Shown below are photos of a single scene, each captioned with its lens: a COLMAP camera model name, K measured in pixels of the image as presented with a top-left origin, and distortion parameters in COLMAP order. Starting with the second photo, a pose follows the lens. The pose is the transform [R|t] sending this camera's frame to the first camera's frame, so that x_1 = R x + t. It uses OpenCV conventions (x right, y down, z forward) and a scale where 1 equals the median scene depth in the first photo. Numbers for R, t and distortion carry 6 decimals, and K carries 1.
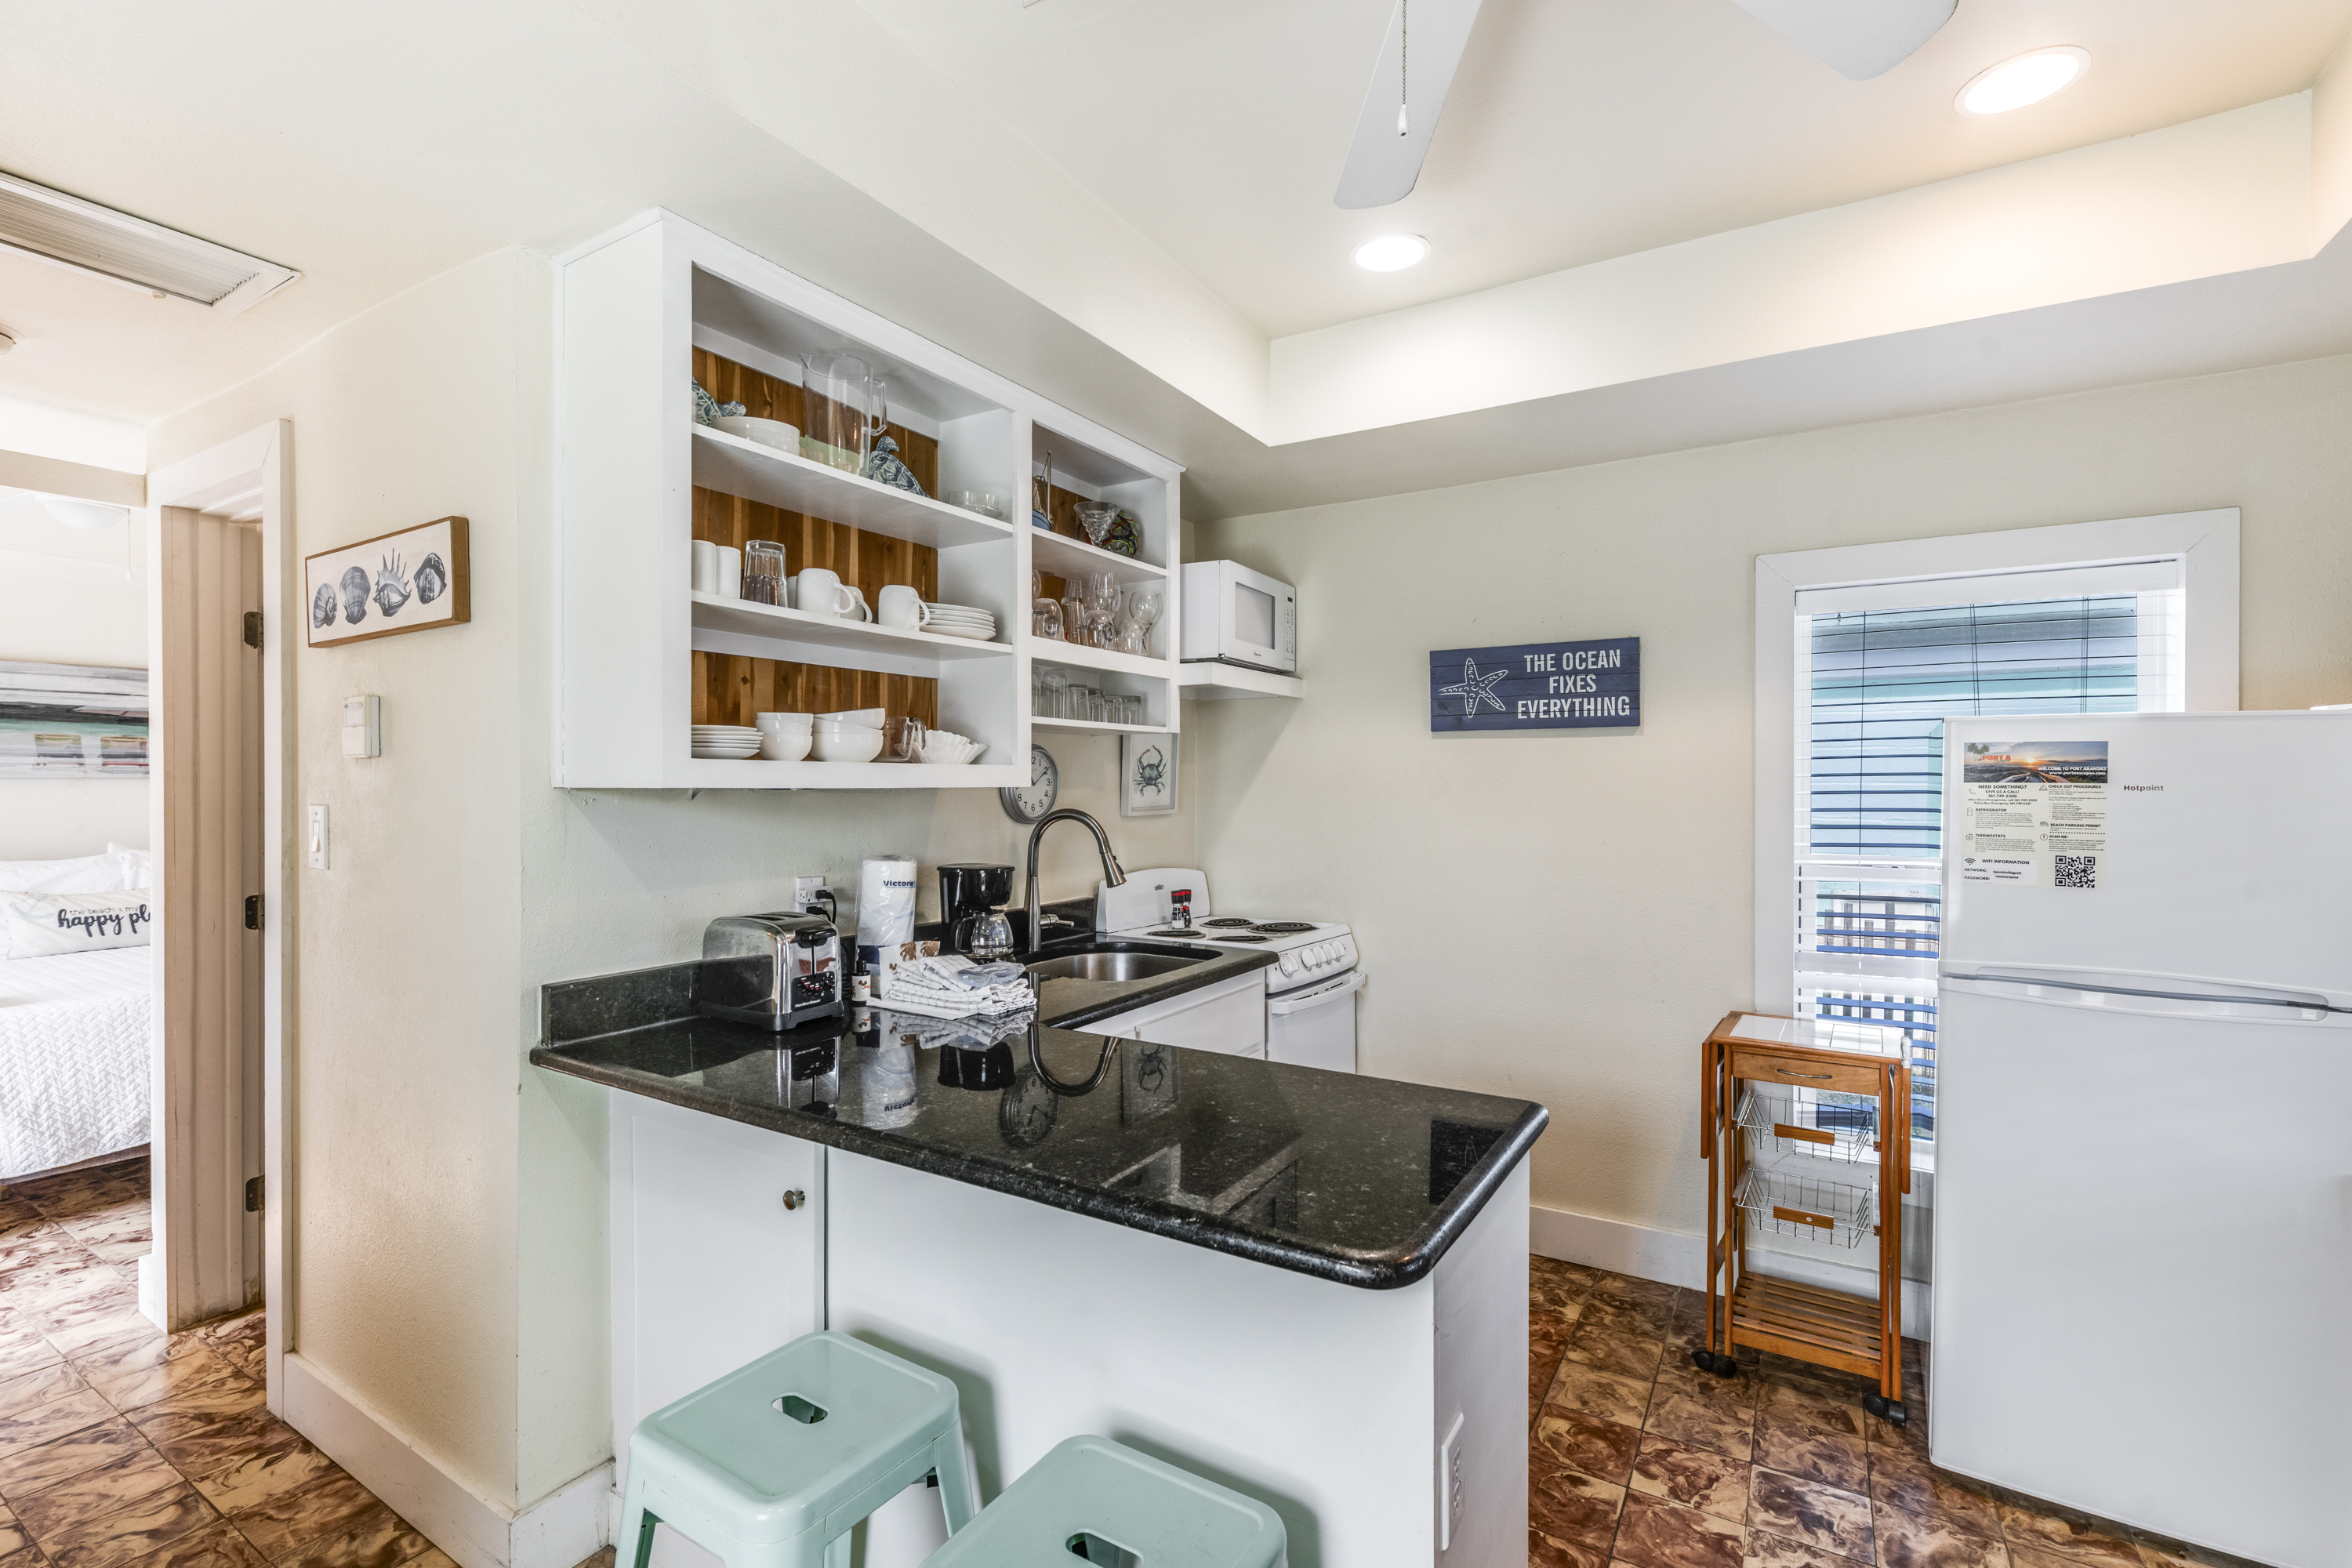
lens RADIAL K [[1057.7, 0, 1196.8], [0, 1057.7, 795.7], [0, 0, 1]] dist [-0.001748, -0.000002]
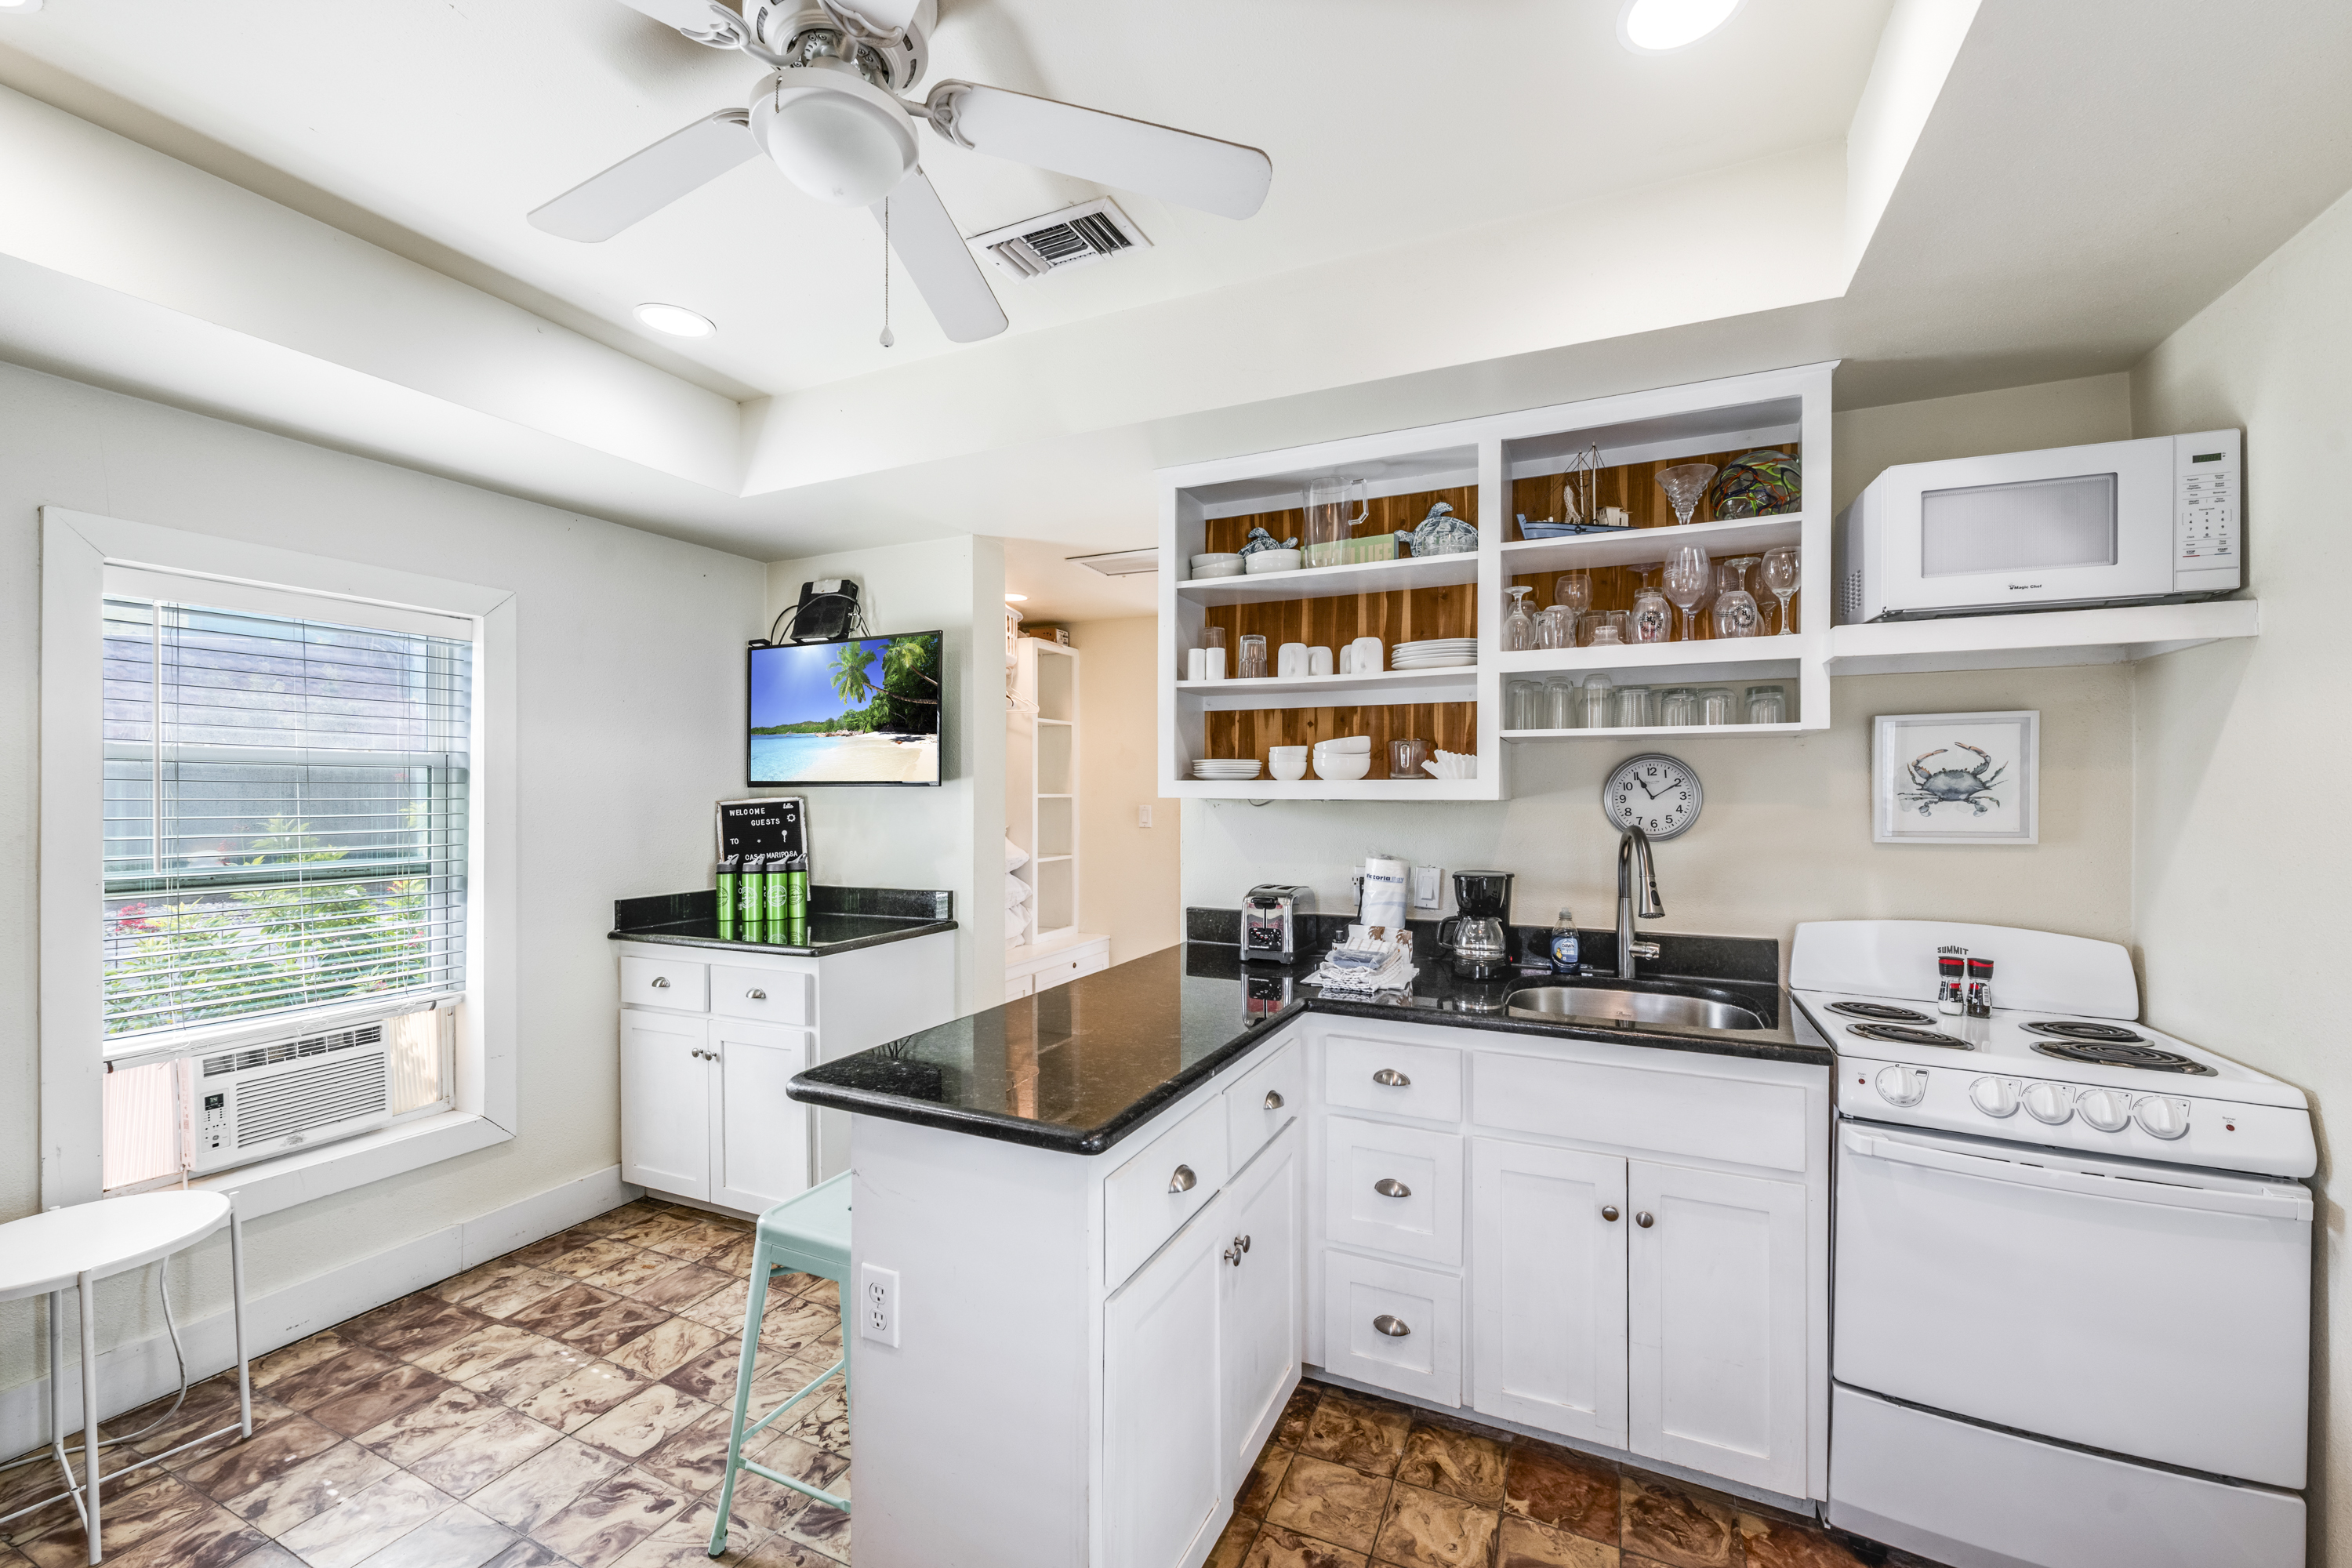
lens RADIAL K [[925.9, 0, 1172.8], [0, 925.9, 798.6], [0, 0, 1]] dist [-0.001006, 0.000237]
pose [[0.093970, 0.004963, -0.995563, 0.587869], [-0.015274, 0.999877, 0.003543, -0.006686], [0.995458, 0.014873, 0.094034, 0.504265]]
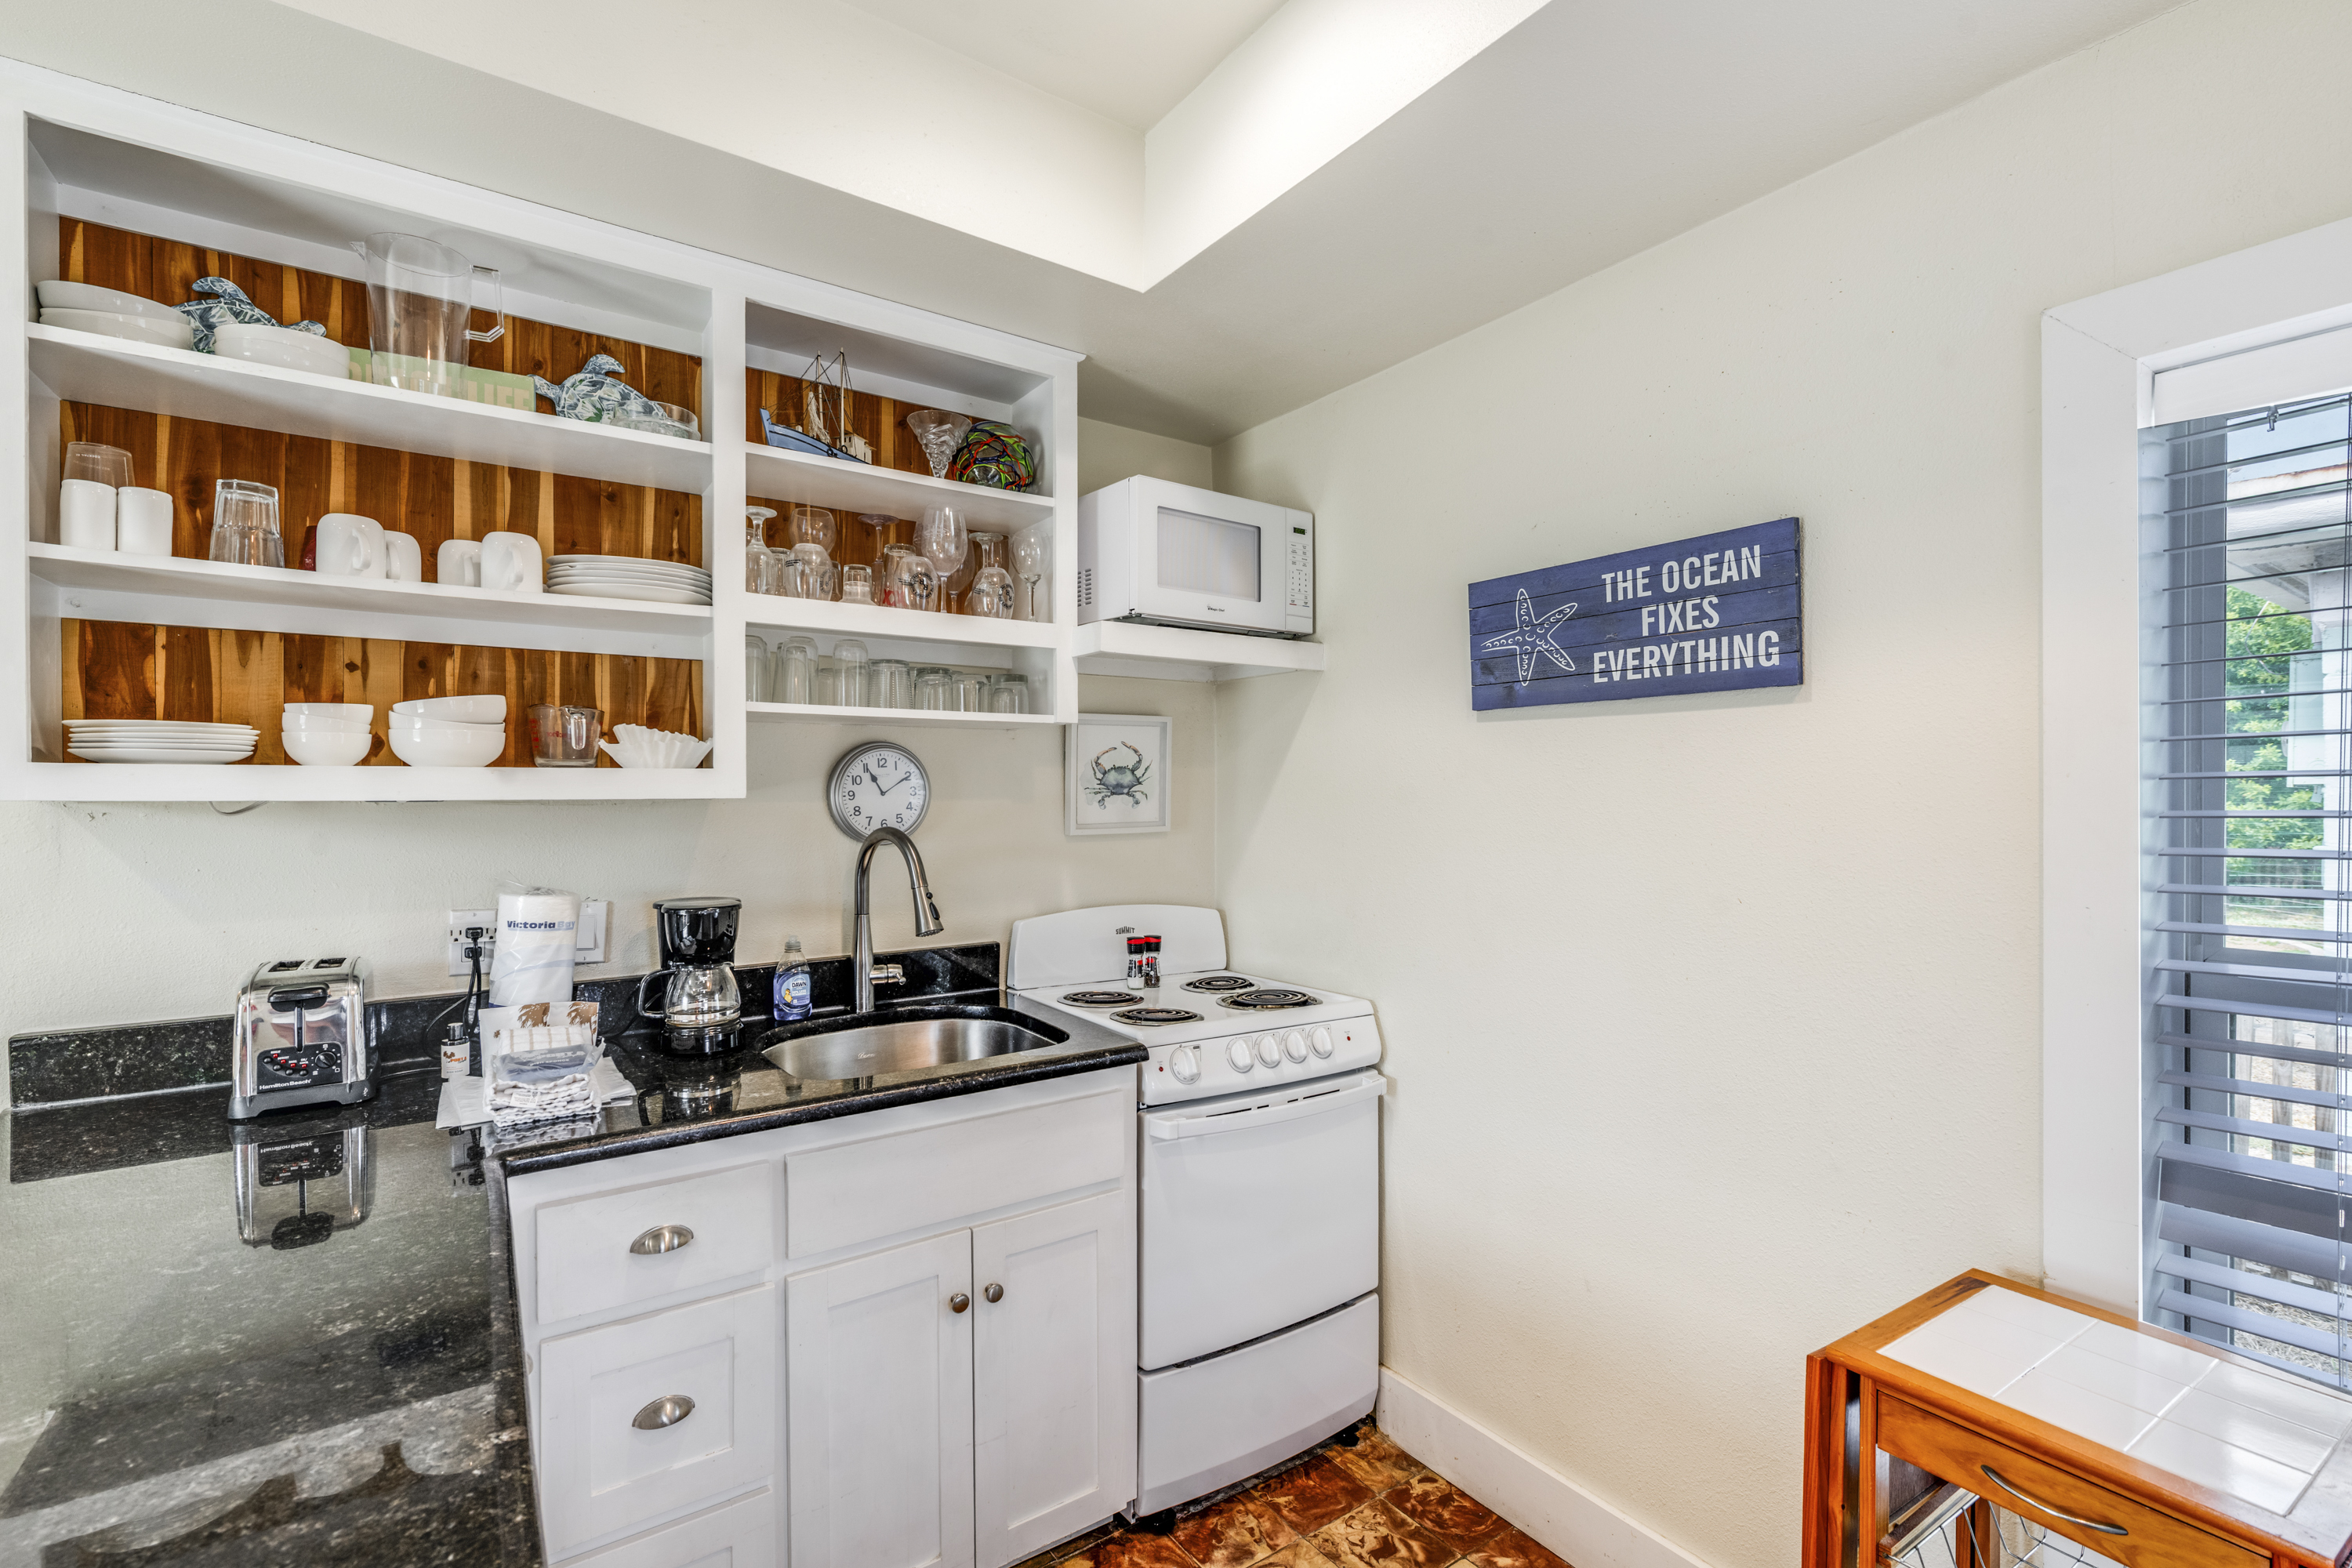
lens RADIAL K [[1039.4, 0, 1163.2], [0, 1039.4, 795.6], [0, 0, 1]] dist [0.000497, 0.000202]
pose [[0.907449, 0.001852, -0.420158, 0.343541], [-0.004364, 0.999978, -0.005019, -0.006474], [0.420140, 0.006388, 0.907437, 0.389611]]
